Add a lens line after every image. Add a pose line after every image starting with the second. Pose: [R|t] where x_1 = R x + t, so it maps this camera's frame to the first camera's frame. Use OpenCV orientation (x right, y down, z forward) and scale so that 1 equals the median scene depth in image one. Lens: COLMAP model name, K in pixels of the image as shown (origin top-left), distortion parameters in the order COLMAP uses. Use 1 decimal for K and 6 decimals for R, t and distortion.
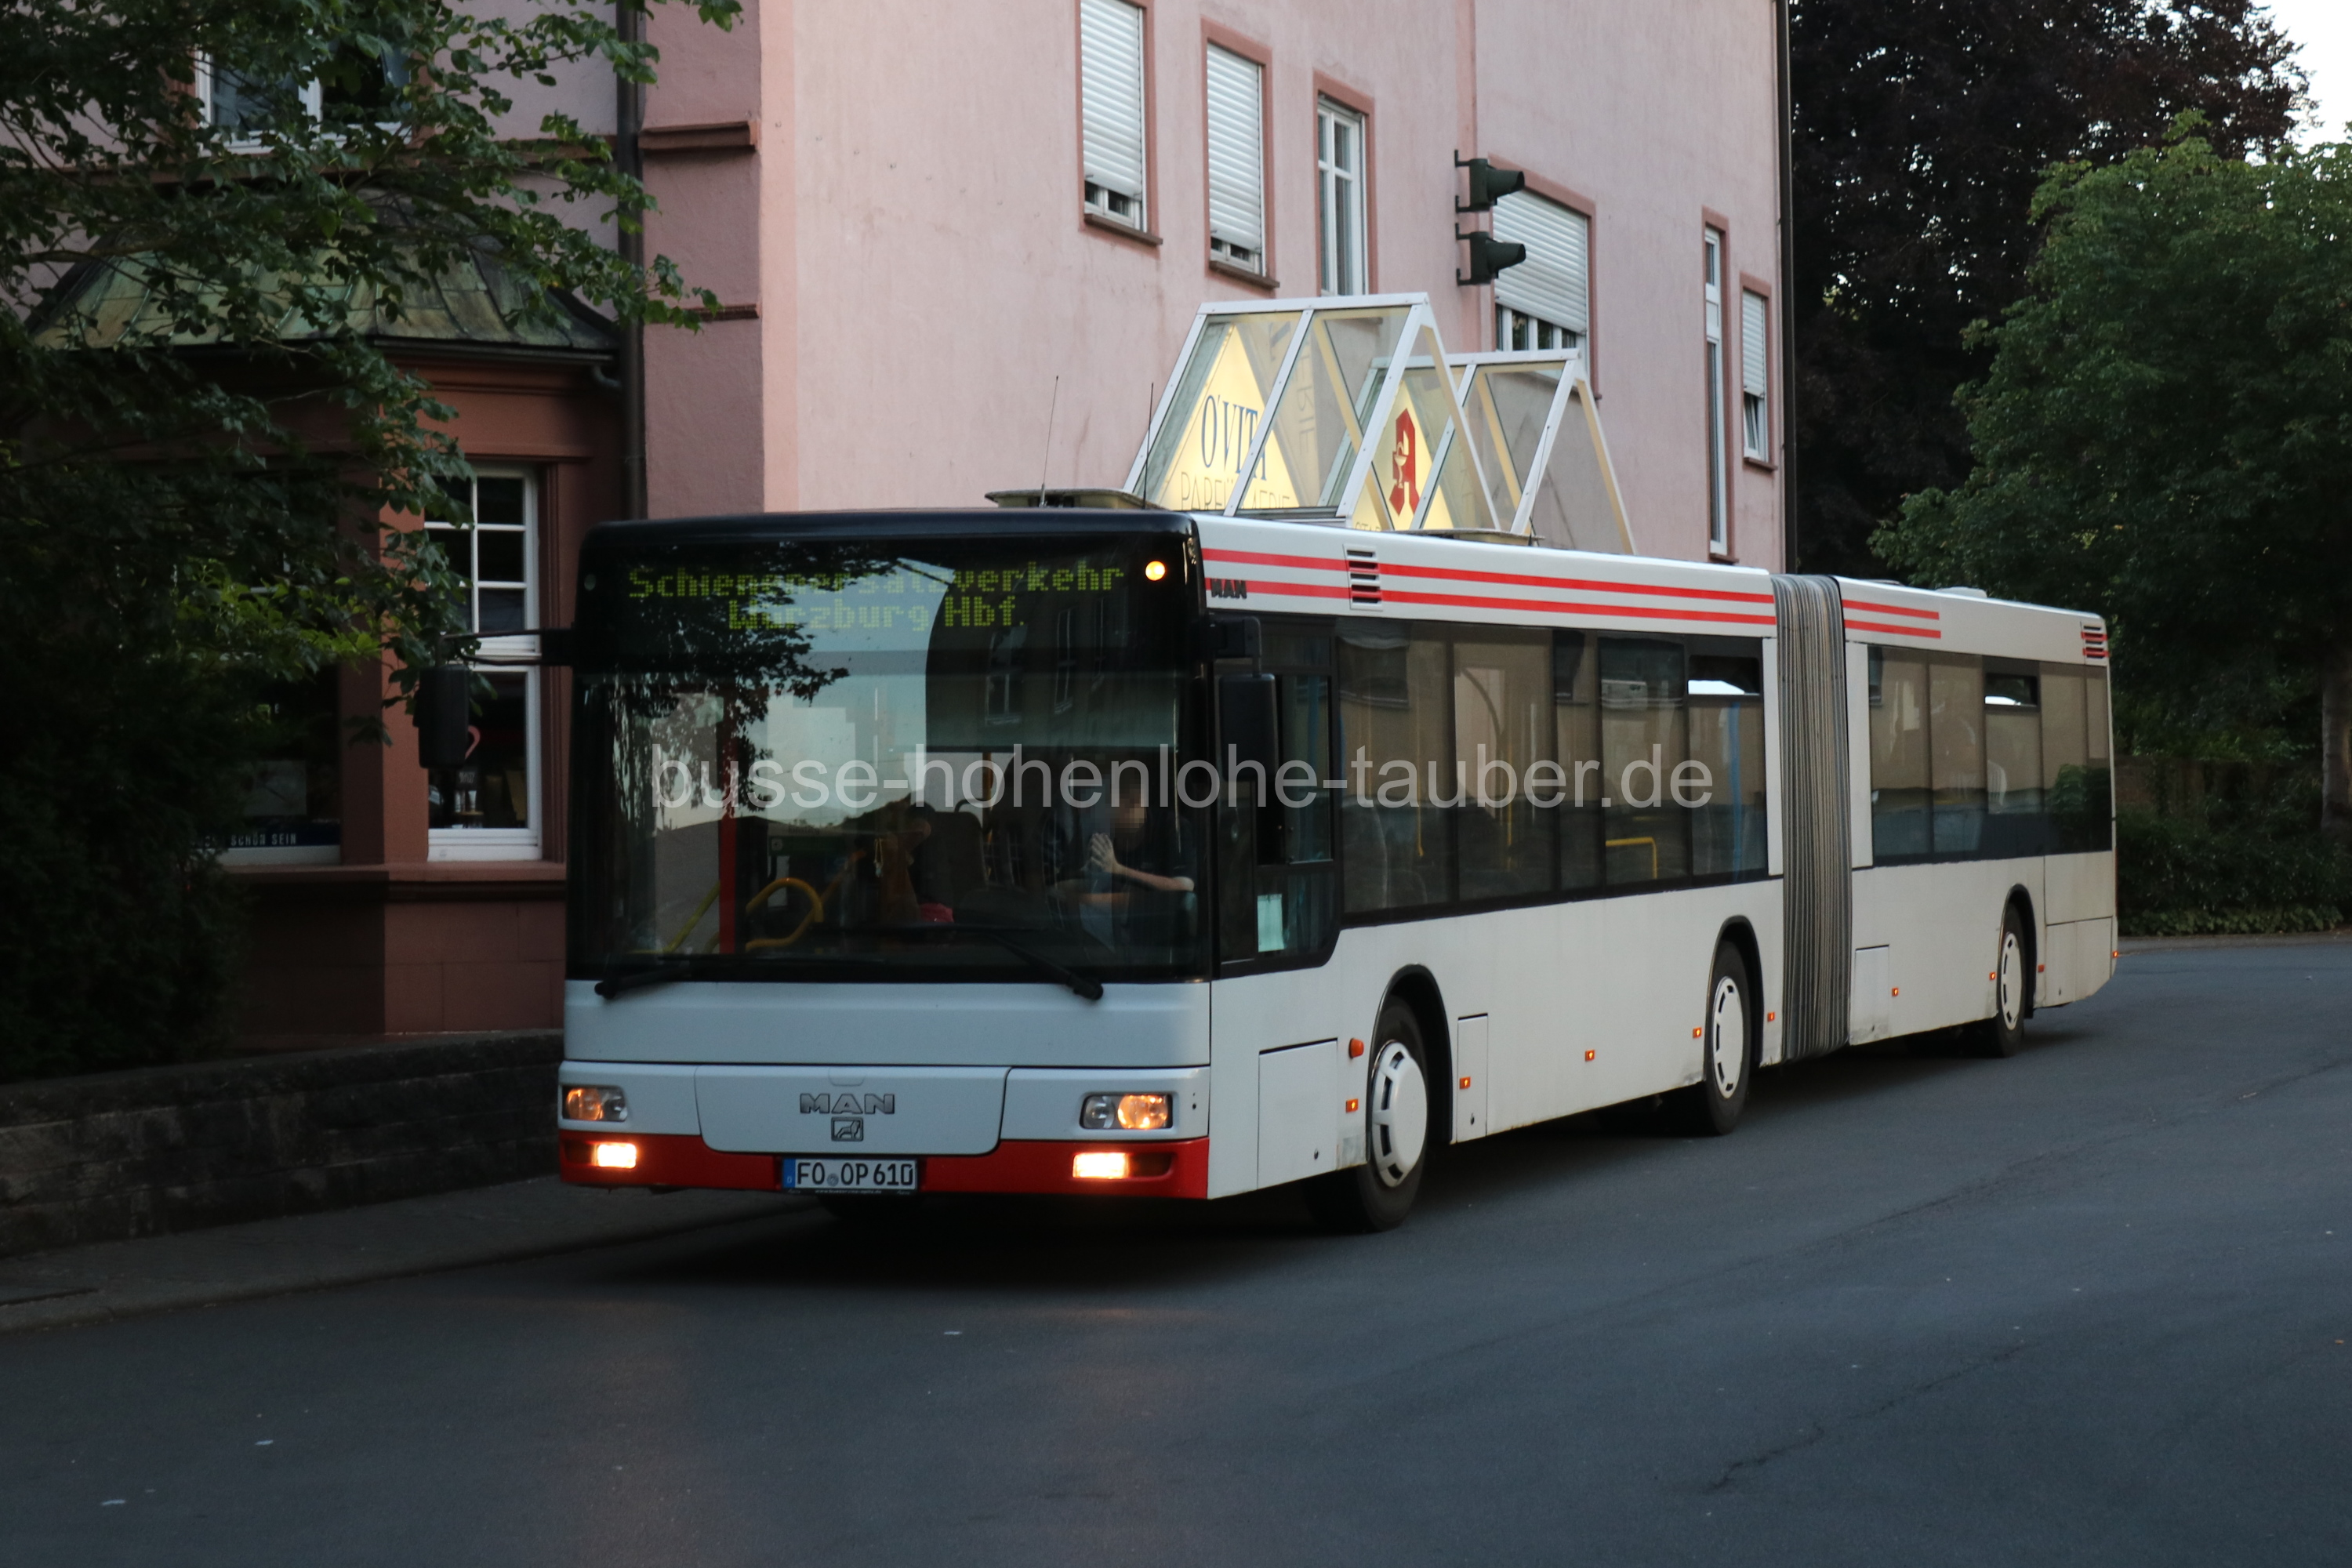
lens RADIAL K [[5190.0, 0, 1176.0], [0, 5190.0, 784.0], [0, 0, 1]] dist [0.565713, -0.022198]
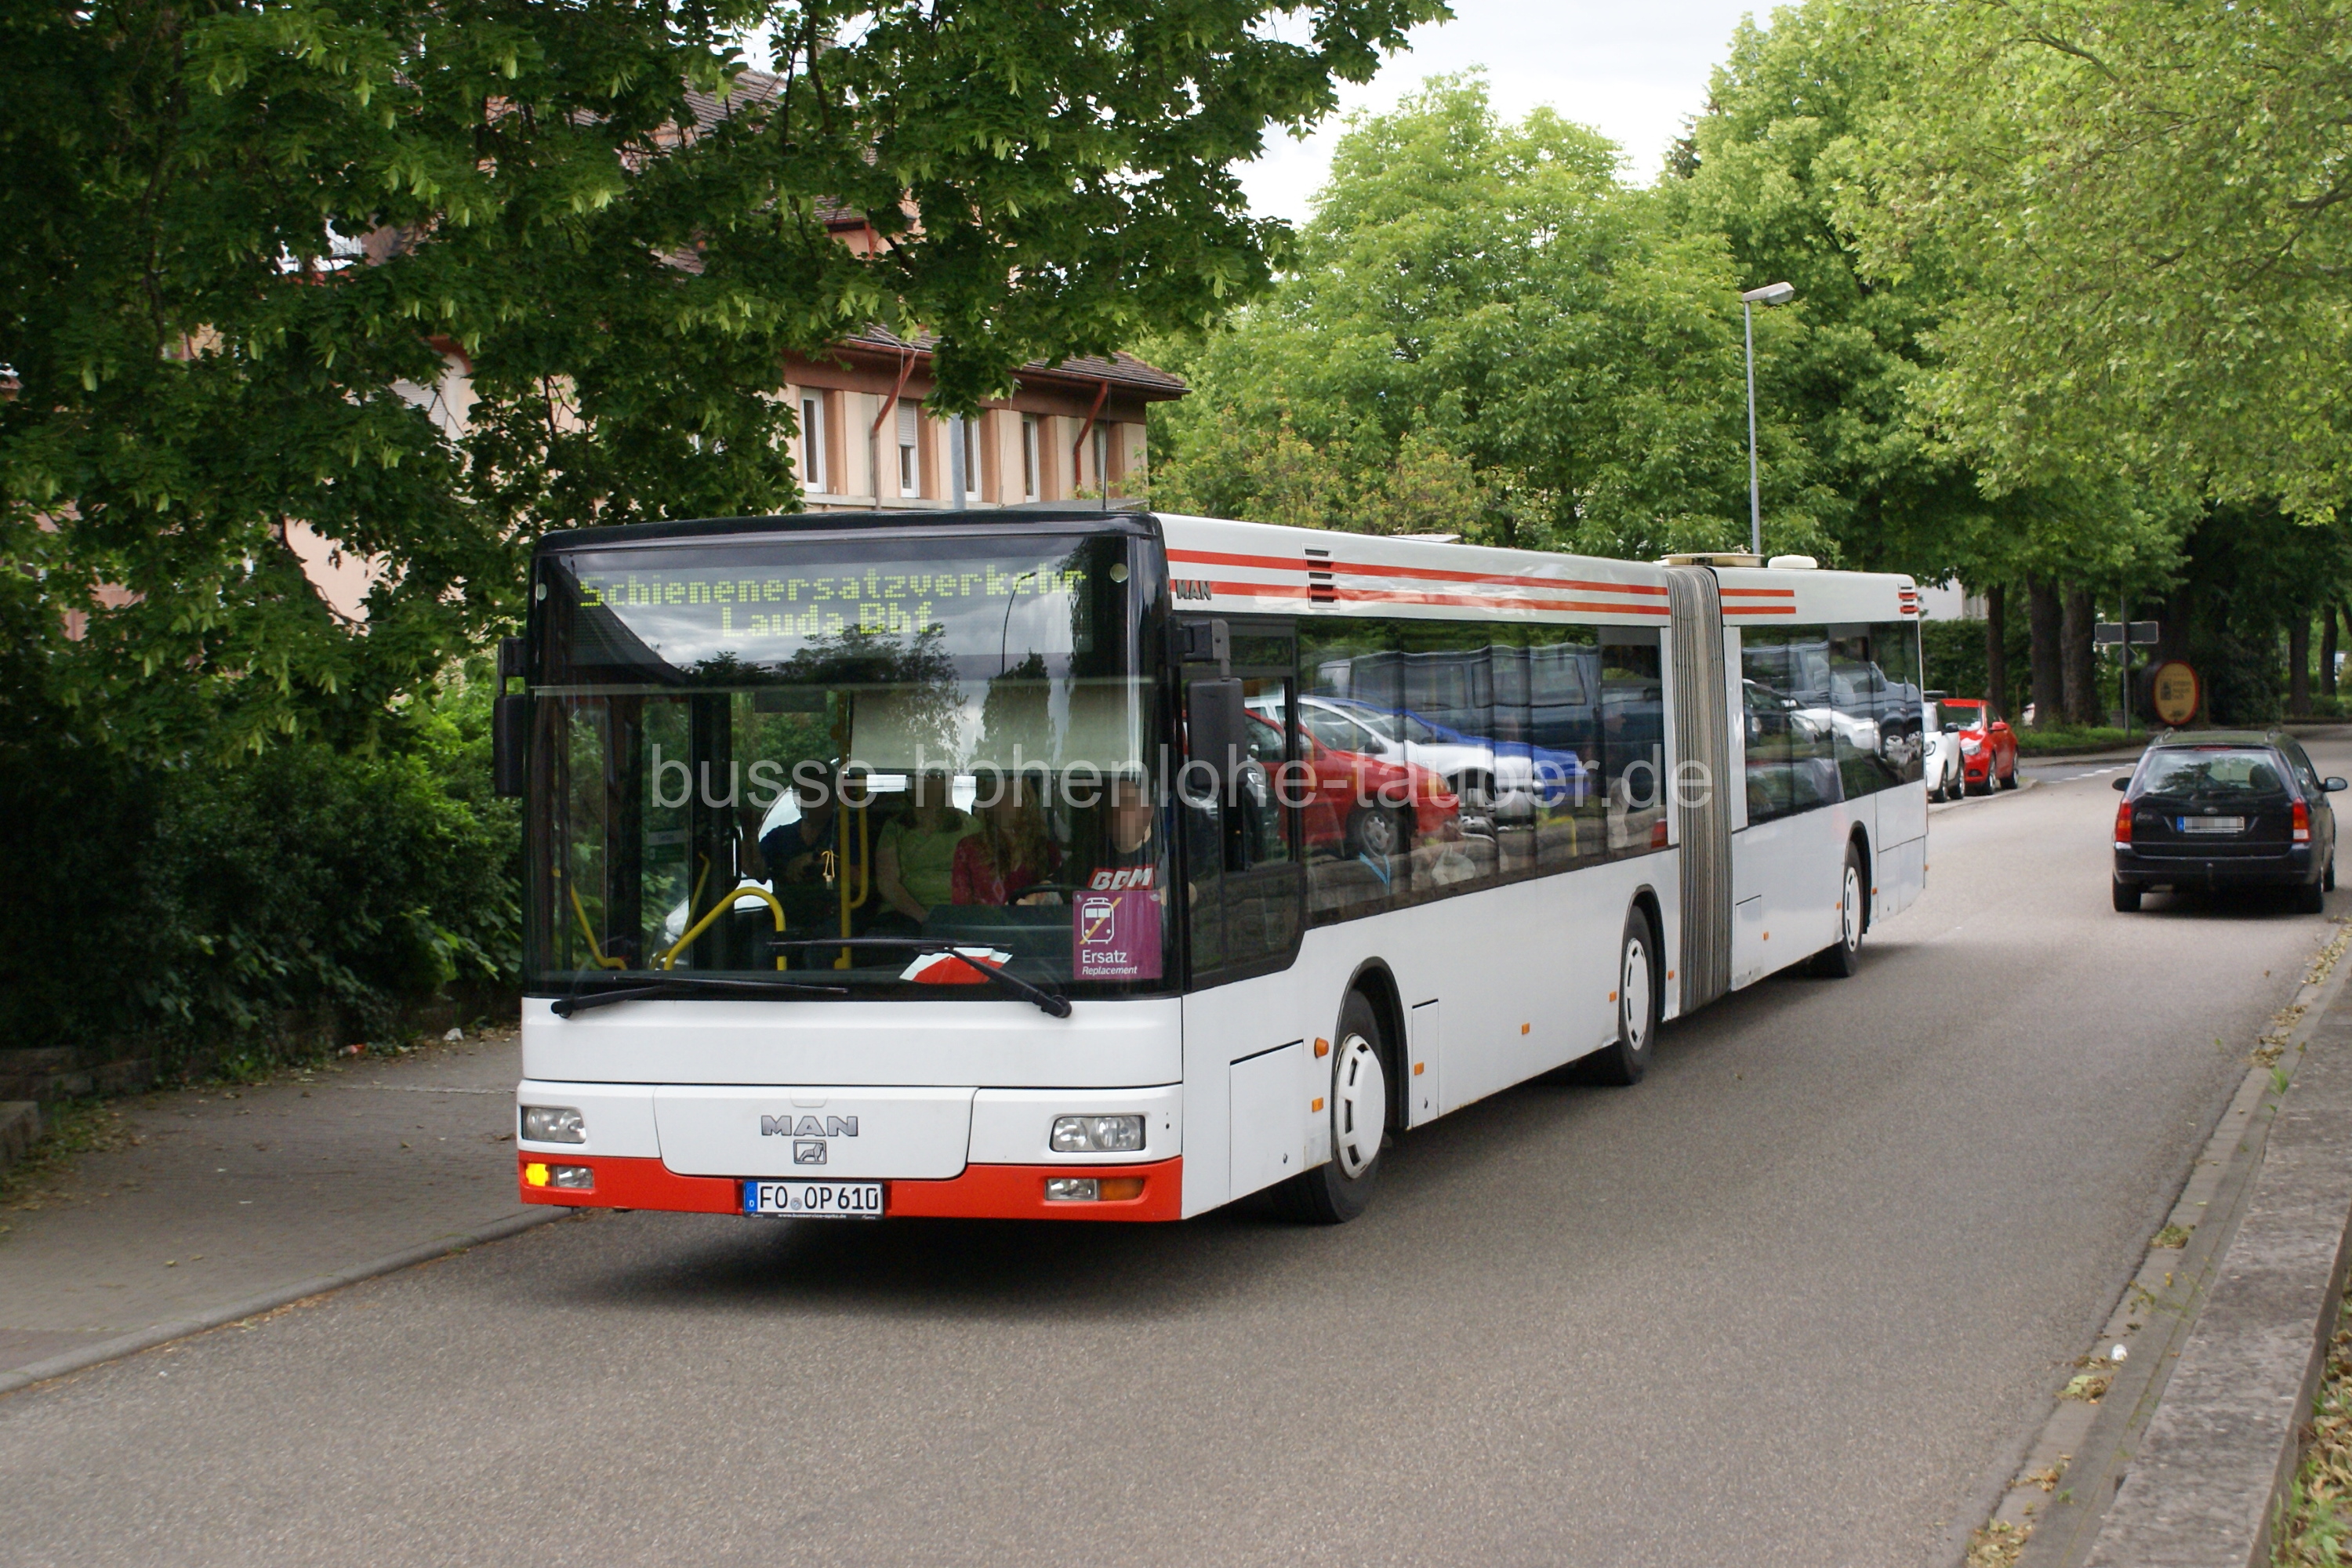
lens RADIAL K [[3730.2, 0, 1175.2], [0, 3730.2, 735.2], [0, 0, 1]] dist [-0.000991, 0.037562]
pose [[0.999594, -0.013834, 0.024914, -0.010431], [0.013730, 0.999896, 0.004376, -0.012750], [-0.024972, -0.004032, 0.999680, 0.282827]]
